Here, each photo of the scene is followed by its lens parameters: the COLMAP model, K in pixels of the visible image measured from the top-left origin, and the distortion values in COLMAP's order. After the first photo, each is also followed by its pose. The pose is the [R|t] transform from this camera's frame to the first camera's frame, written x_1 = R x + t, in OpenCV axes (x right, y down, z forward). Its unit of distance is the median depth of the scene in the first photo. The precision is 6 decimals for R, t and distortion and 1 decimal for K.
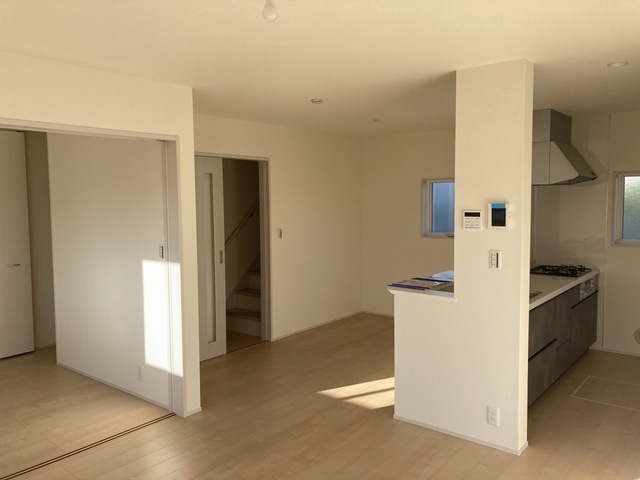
lens RADIAL K [[522.9, 0, 320.0], [0, 522.9, 240.0], [0, 0, 1]] dist [0.117333, -0.171179]
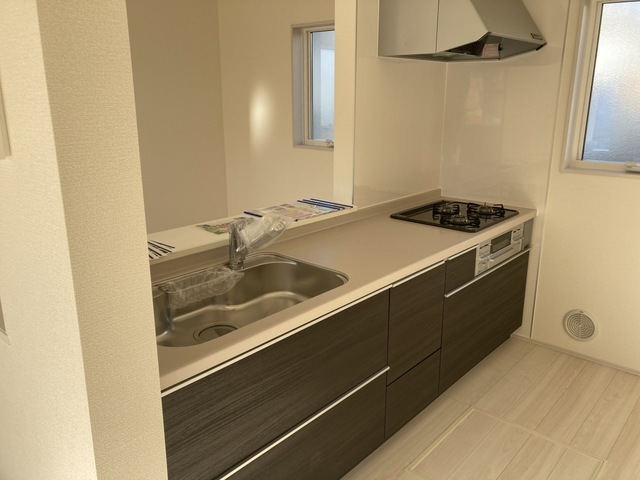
lens RADIAL K [[522.9, 0, 320.0], [0, 522.9, 240.0], [0, 0, 1]] dist [0.117333, -0.171179]
pose [[0.998902, 0.023657, -0.040437, 0.339800], [-0.015485, 0.981350, 0.191603, -0.023571], [0.044215, -0.190766, 0.980639, 0.450195]]
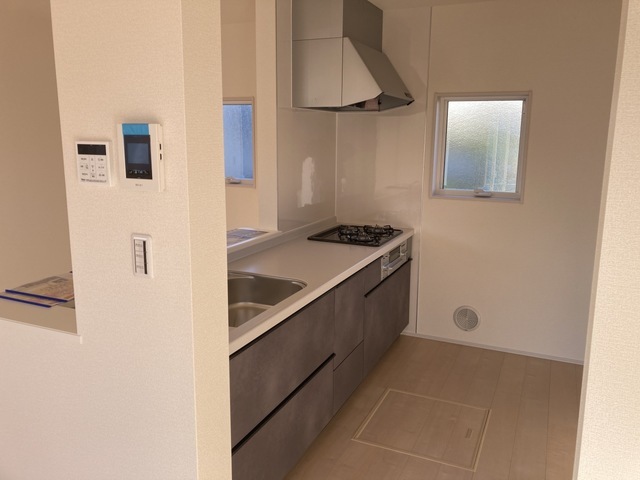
lens RADIAL K [[522.9, 0, 320.0], [0, 522.9, 240.0], [0, 0, 1]] dist [0.117333, -0.171179]
pose [[0.970295, -0.031216, 0.239904, 0.245353], [0.003167, 0.993195, 0.116424, -0.017139], [-0.241906, -0.112206, 0.963790, 0.363056]]
